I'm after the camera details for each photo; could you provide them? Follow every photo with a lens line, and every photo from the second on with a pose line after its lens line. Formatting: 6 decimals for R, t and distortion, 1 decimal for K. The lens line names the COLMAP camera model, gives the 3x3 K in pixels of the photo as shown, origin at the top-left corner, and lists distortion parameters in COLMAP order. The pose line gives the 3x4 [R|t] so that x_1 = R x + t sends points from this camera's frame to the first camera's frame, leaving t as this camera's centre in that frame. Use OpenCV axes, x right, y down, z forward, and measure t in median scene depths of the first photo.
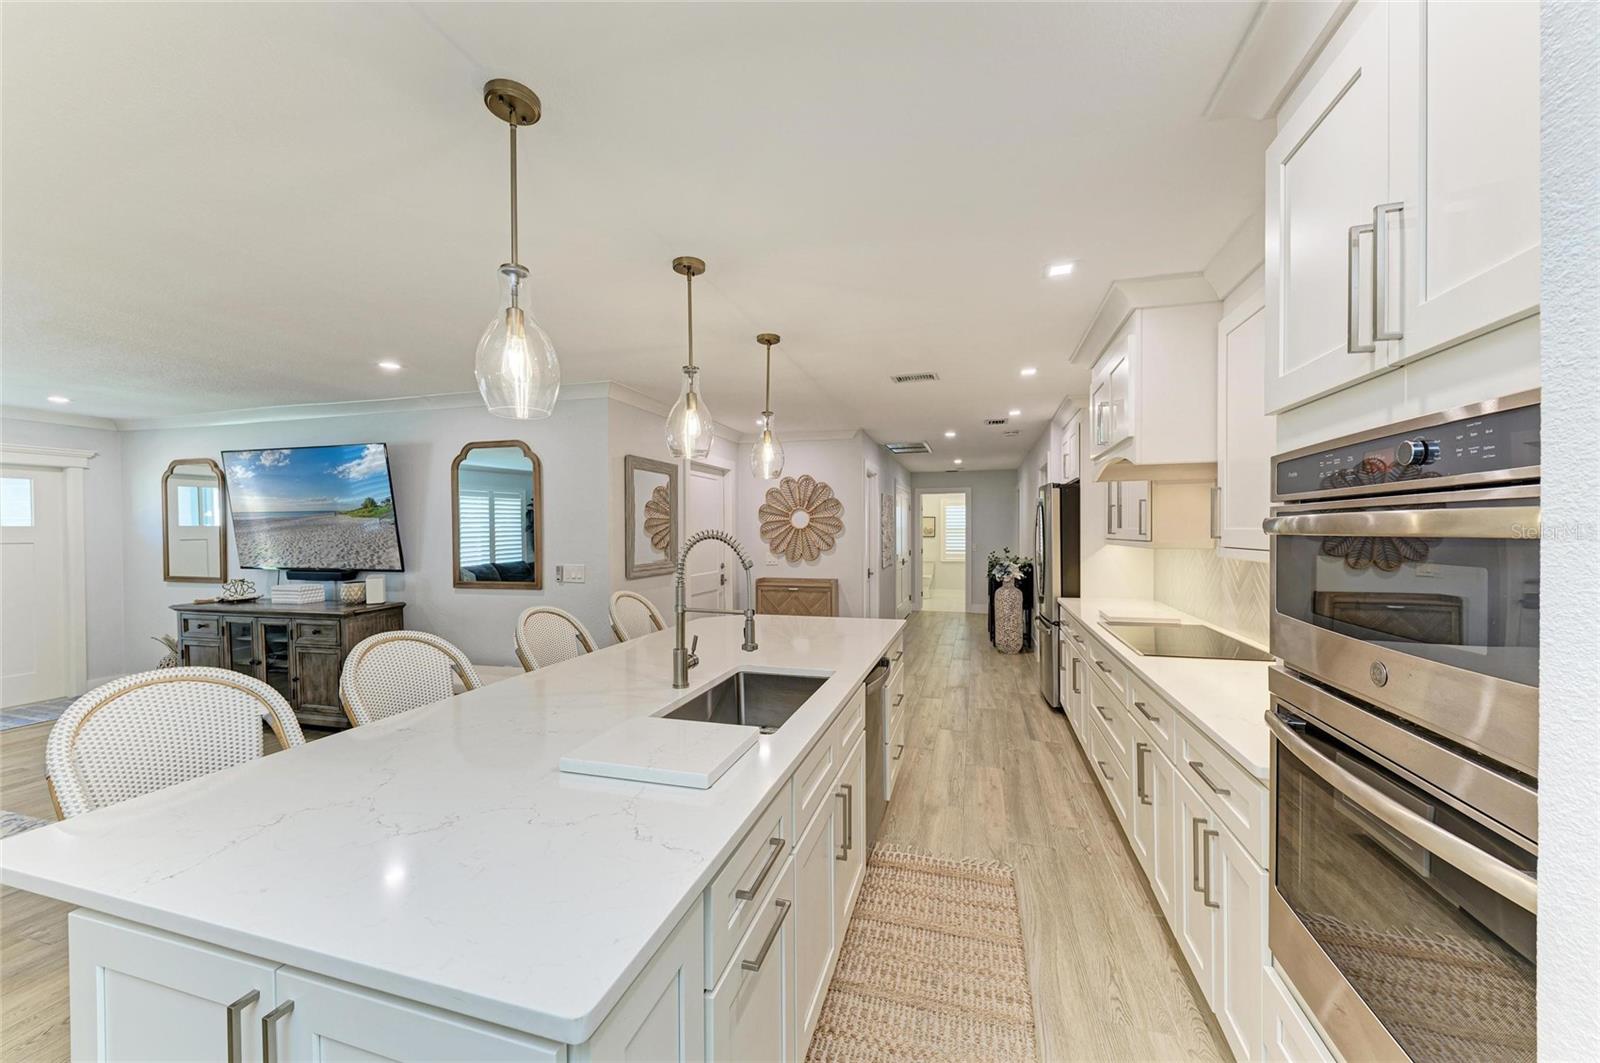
lens RADIAL K [[597.5, 0, 801.4], [0, 597.5, 535.9], [0, 0, 1]] dist [0.011101, -0.003526]
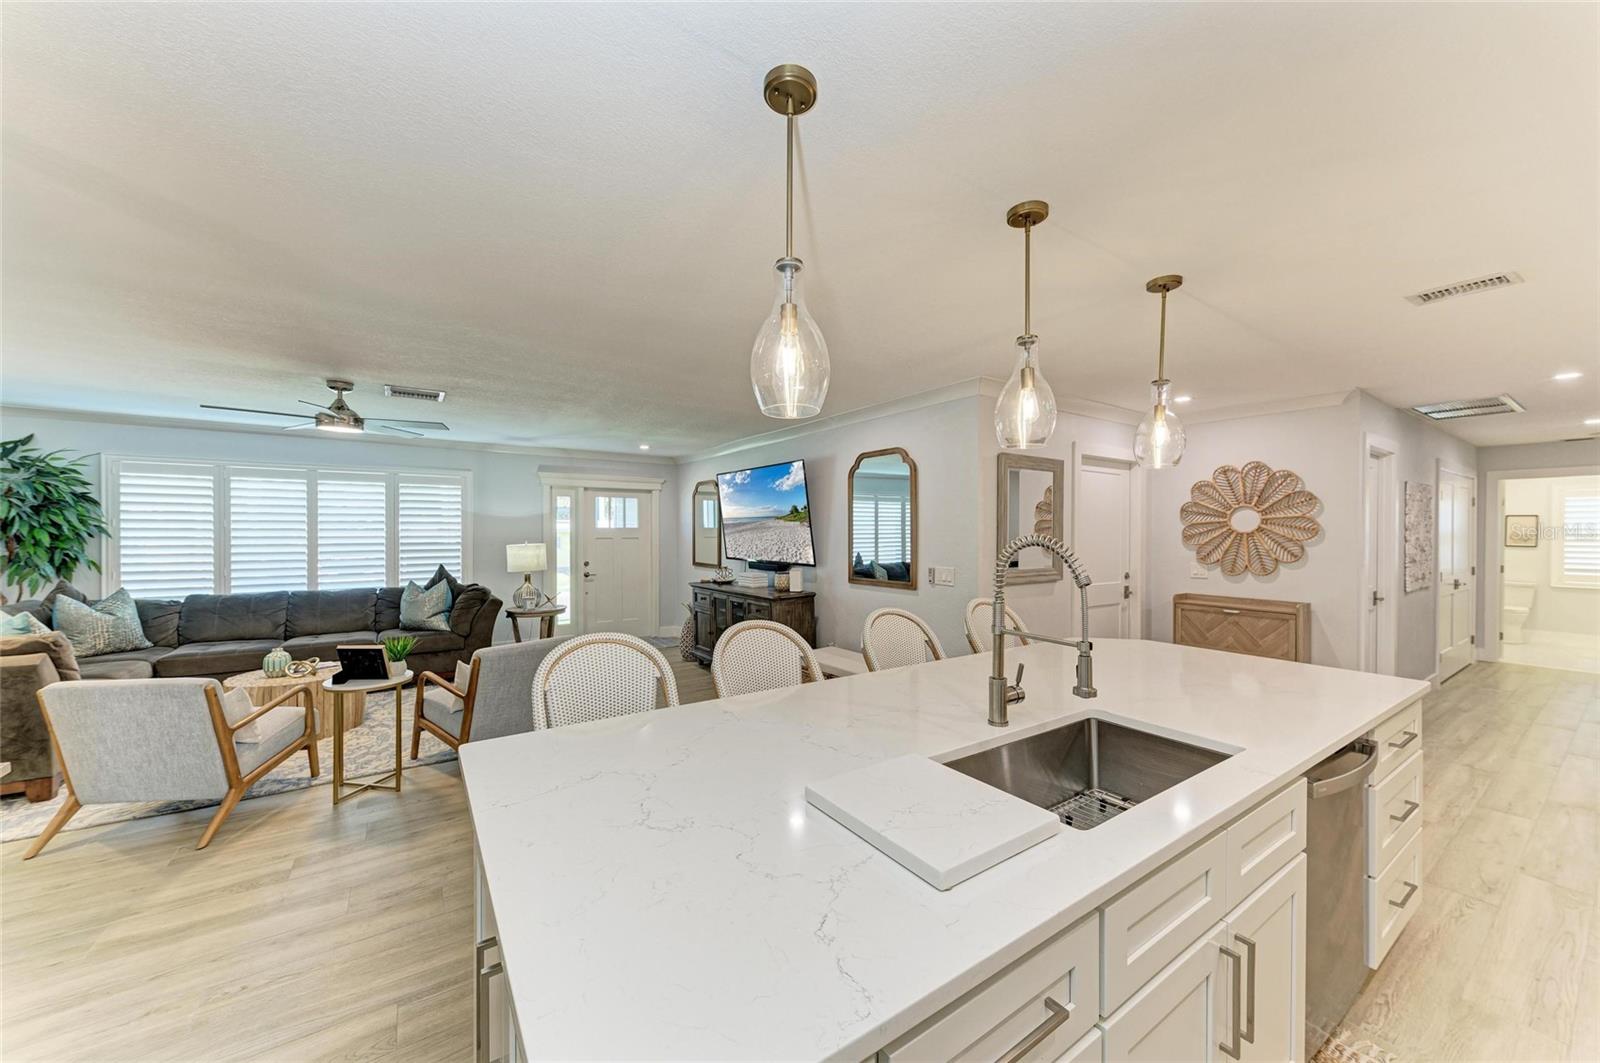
lens RADIAL K [[576.6, 0, 800.5], [0, 576.6, 536.9], [0, 0, 1]] dist [0.016220, -0.004091]
pose [[0.772866, 0.011910, -0.634457, 0.041851], [-0.012816, 0.999913, 0.003158, -0.002530], [0.634440, 0.005690, 0.772952, 0.093327]]
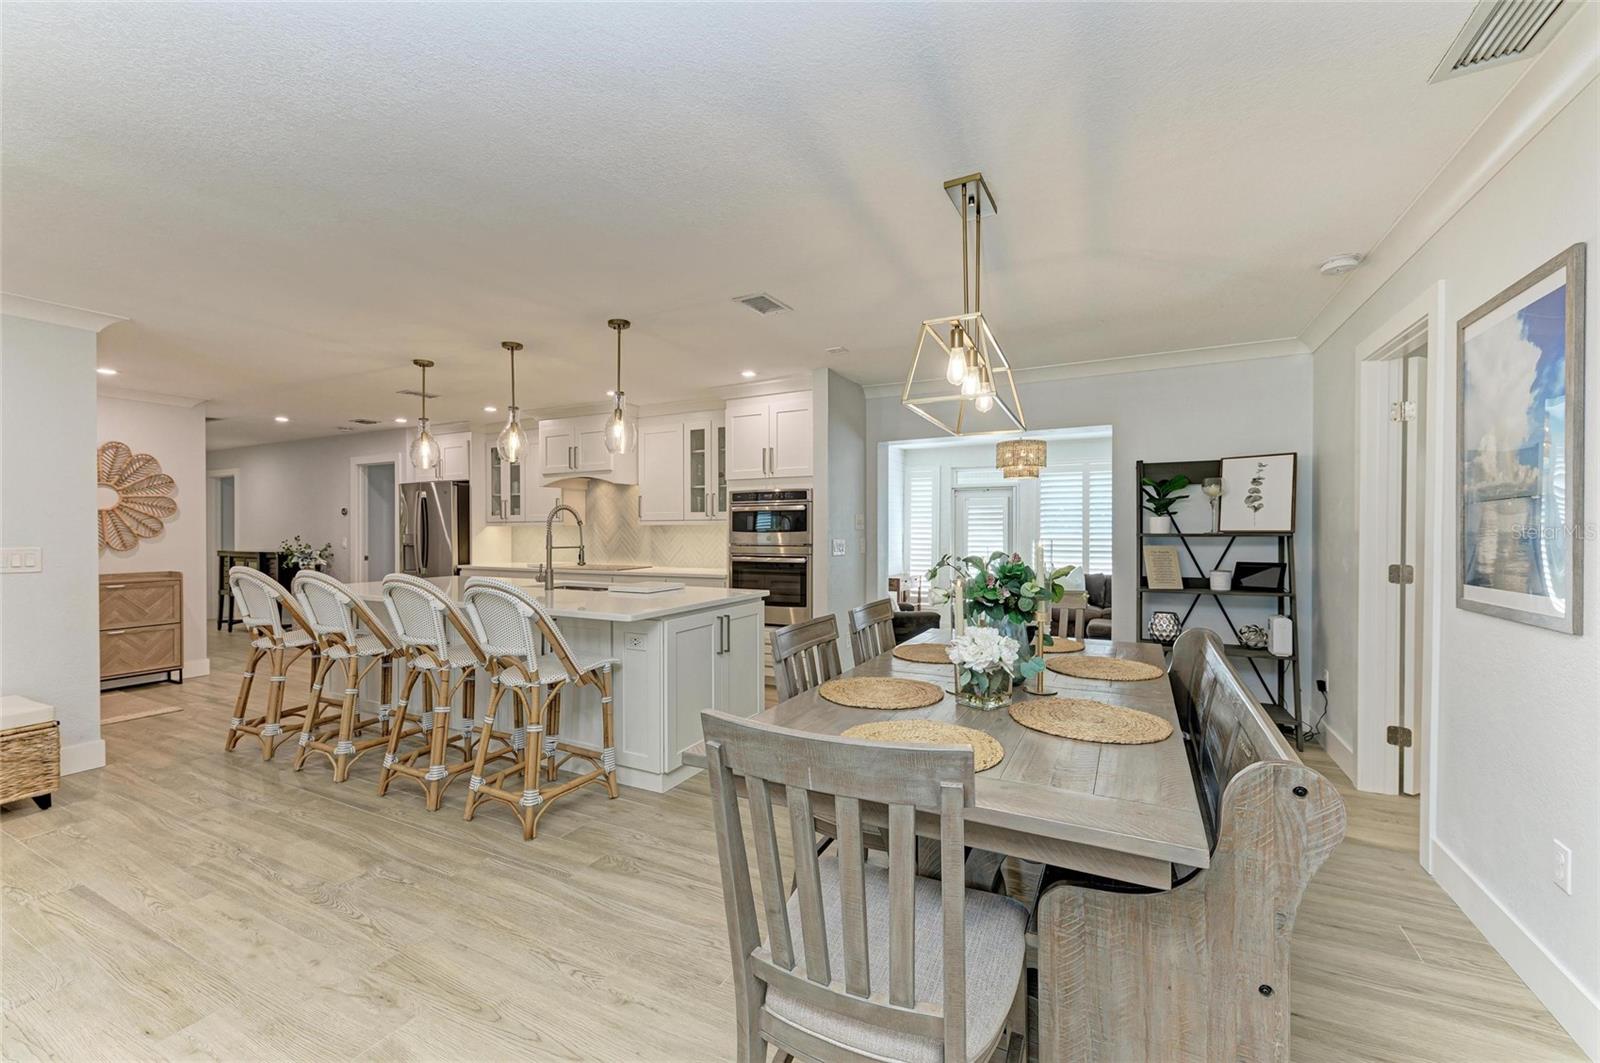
lens RADIAL K [[658.4, 0, 807.6], [0, 658.4, 525.0], [0, 0, 1]] dist [0.011381, -0.002213]
pose [[0.196978, 0.009378, 0.980363, -0.907077], [0.011533, 0.999863, -0.011882, 0.038242], [-0.980340, 0.013647, 0.196842, -0.078516]]
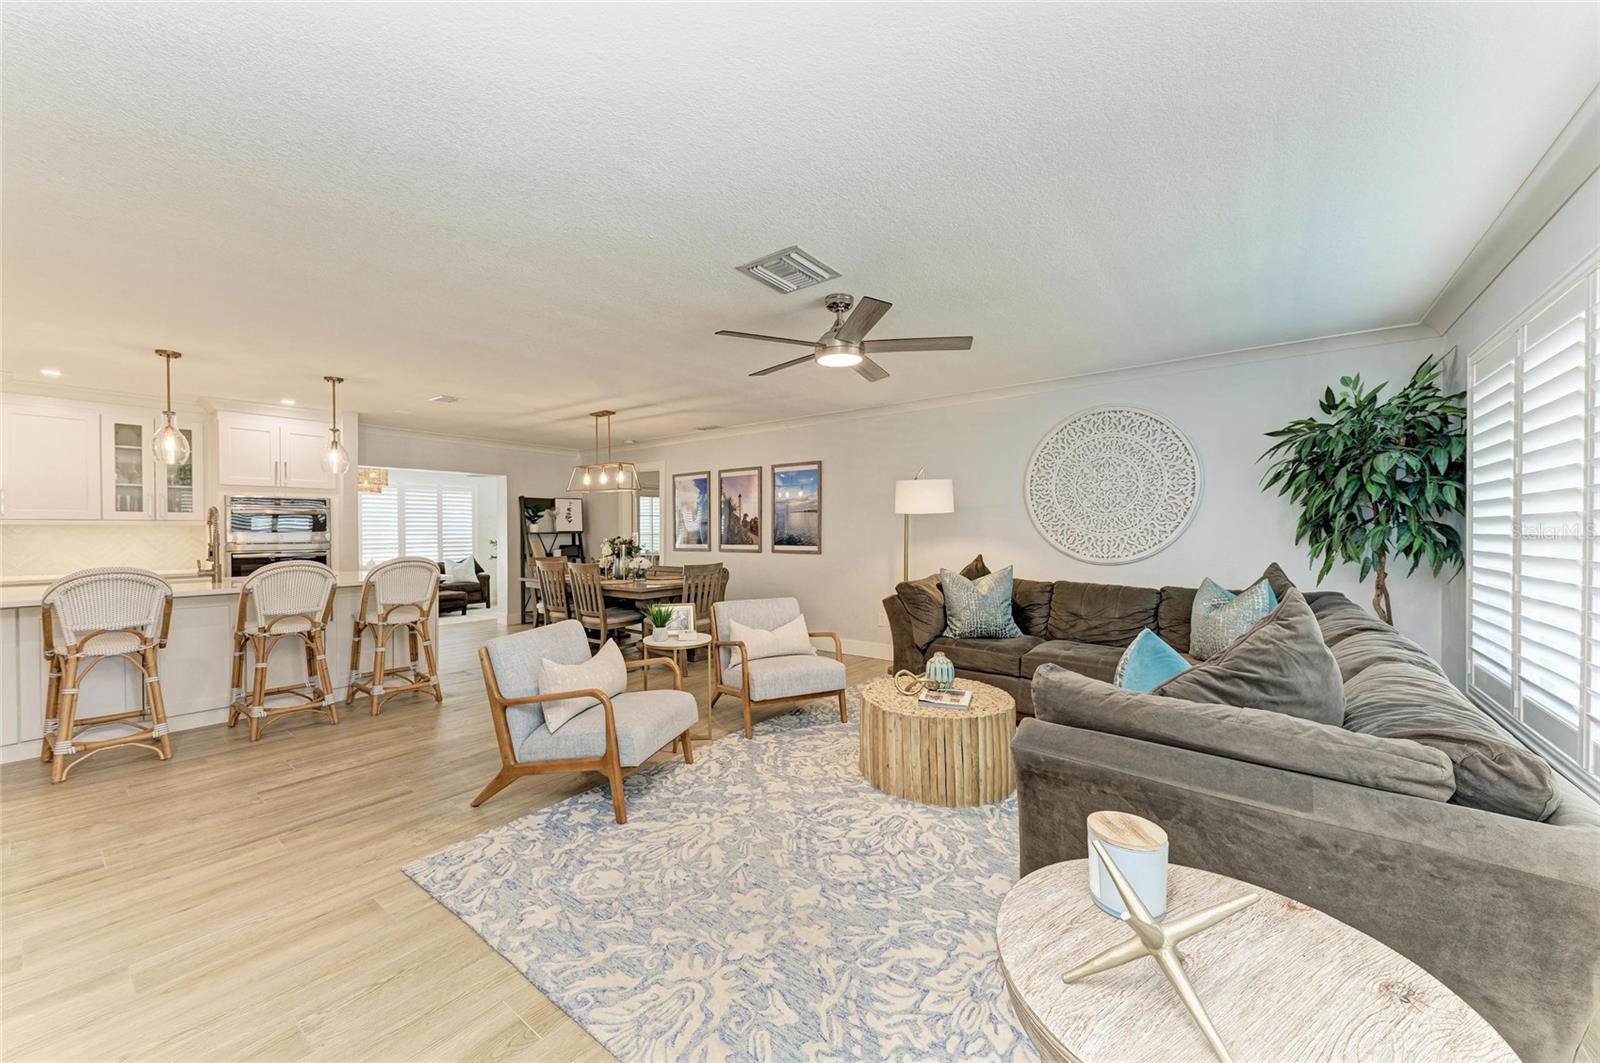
lens RADIAL K [[597.5, 0, 805.7], [0, 597.5, 532.6], [0, 0, 1]] dist [0.011101, -0.003526]
pose [[-0.933101, 0.006066, 0.359563, -1.273611], [0.010409, 0.999894, 0.010145, 0.036137], [-0.359463, 0.013209, -0.933066, 0.988344]]
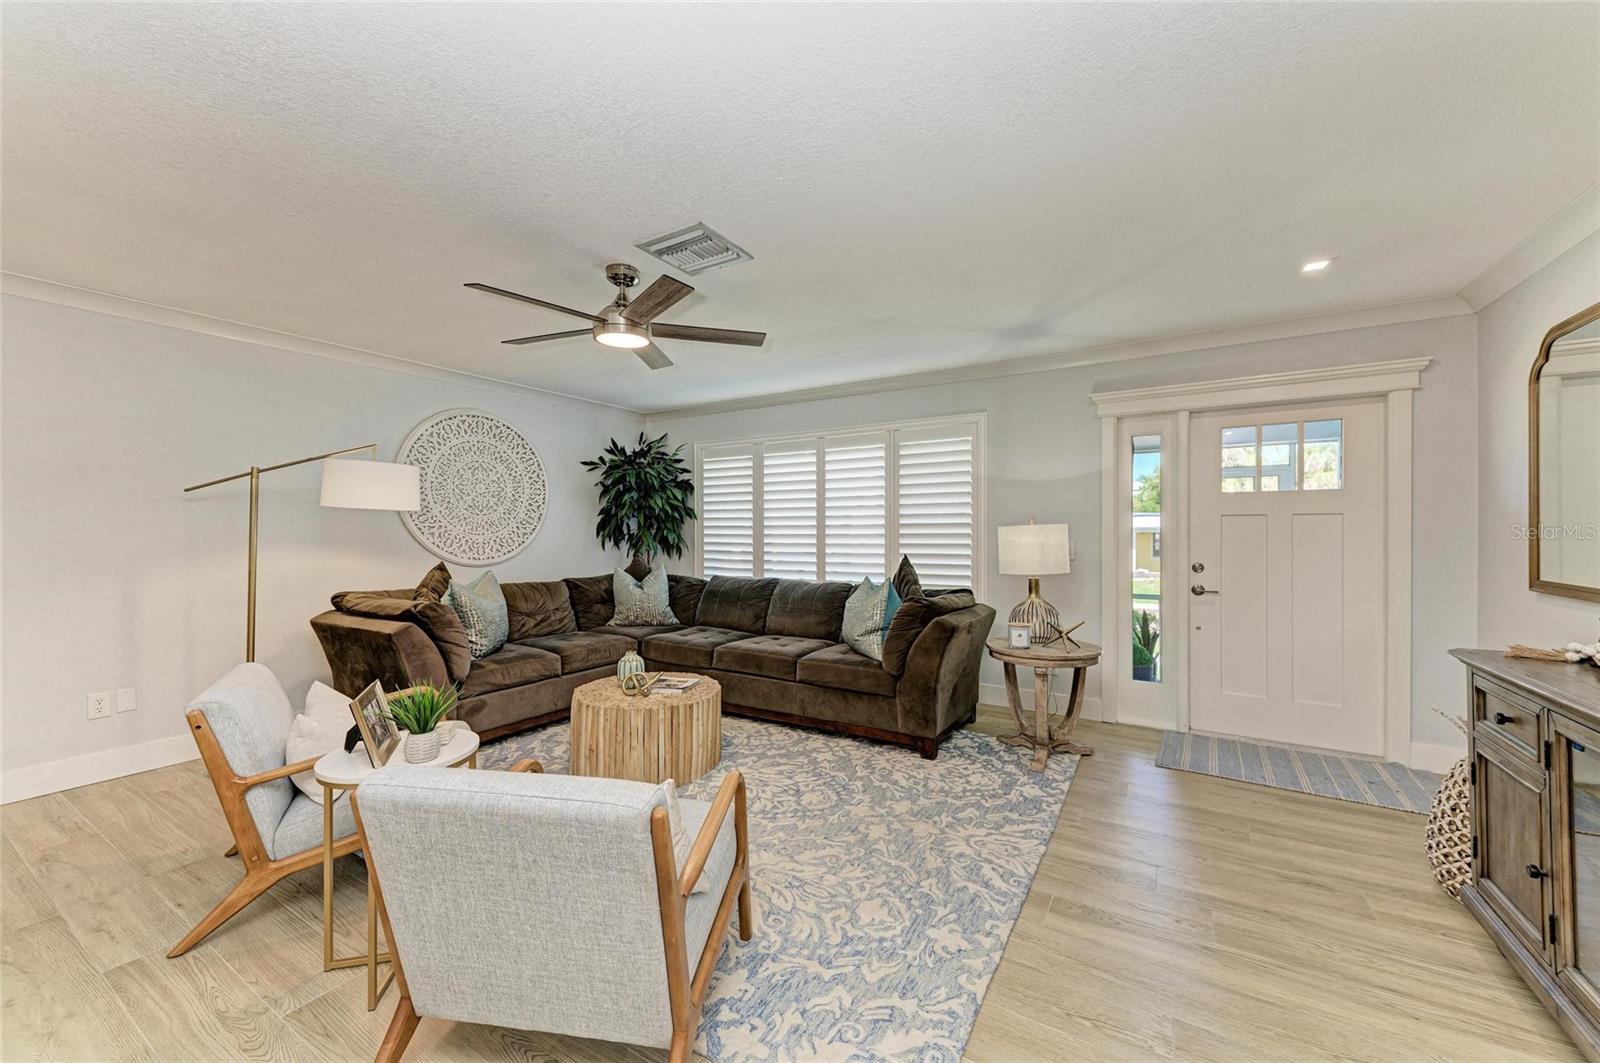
lens RADIAL K [[597.5, 0, 804.1], [0, 597.5, 541.3], [0, 0, 1]] dist [0.011101, -0.003526]
pose [[-0.259845, 0.022418, -0.965390, -0.523894], [-0.006765, 0.999664, 0.025034, 0.033044], [0.965627, 0.013036, -0.259606, 0.665991]]
